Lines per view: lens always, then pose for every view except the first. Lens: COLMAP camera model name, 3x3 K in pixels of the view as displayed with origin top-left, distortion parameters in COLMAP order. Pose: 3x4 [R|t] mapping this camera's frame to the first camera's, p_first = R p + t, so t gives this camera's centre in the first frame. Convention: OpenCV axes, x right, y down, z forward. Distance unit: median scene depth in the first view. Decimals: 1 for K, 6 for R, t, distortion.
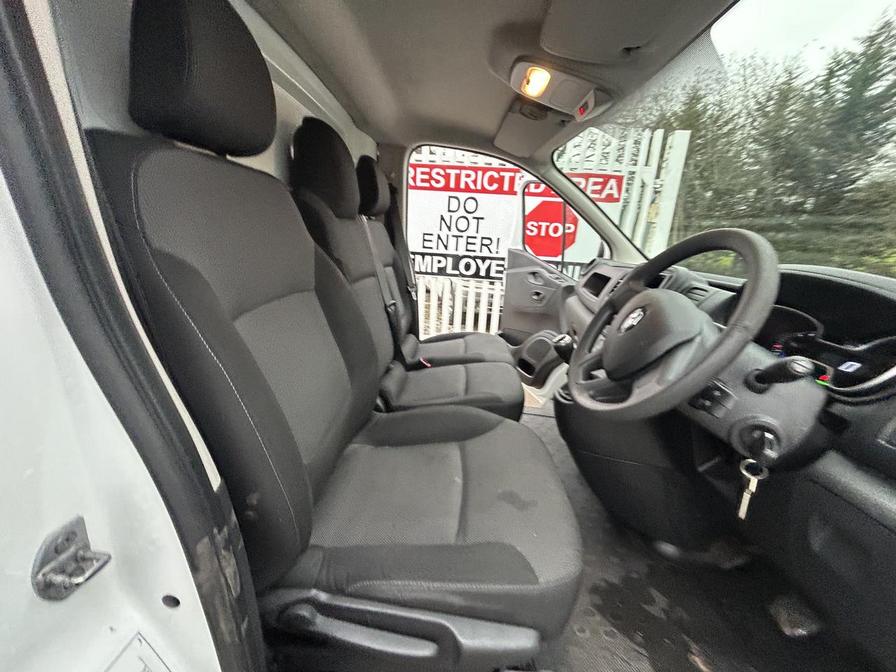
lens RADIAL K [[362.9, 0, 450.0], [0, 362.9, 337.0], [0, 0, 1]] dist [0.000267, -0.000166]
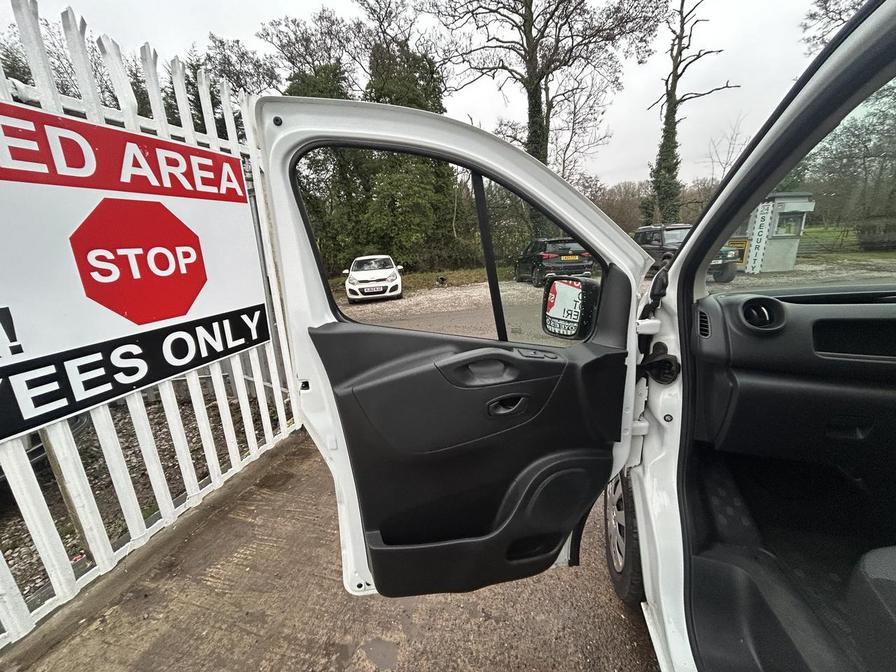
lens RADIAL K [[362.9, 0, 445.9], [0, 362.9, 334.3], [0, 0, 1]] dist [0.000267, -0.000166]
pose [[0.197271, -0.321671, 0.926073, -0.094963], [0.338482, 0.908894, 0.243601, -0.192307], [-0.920062, 0.265404, 0.288178, 0.533319]]
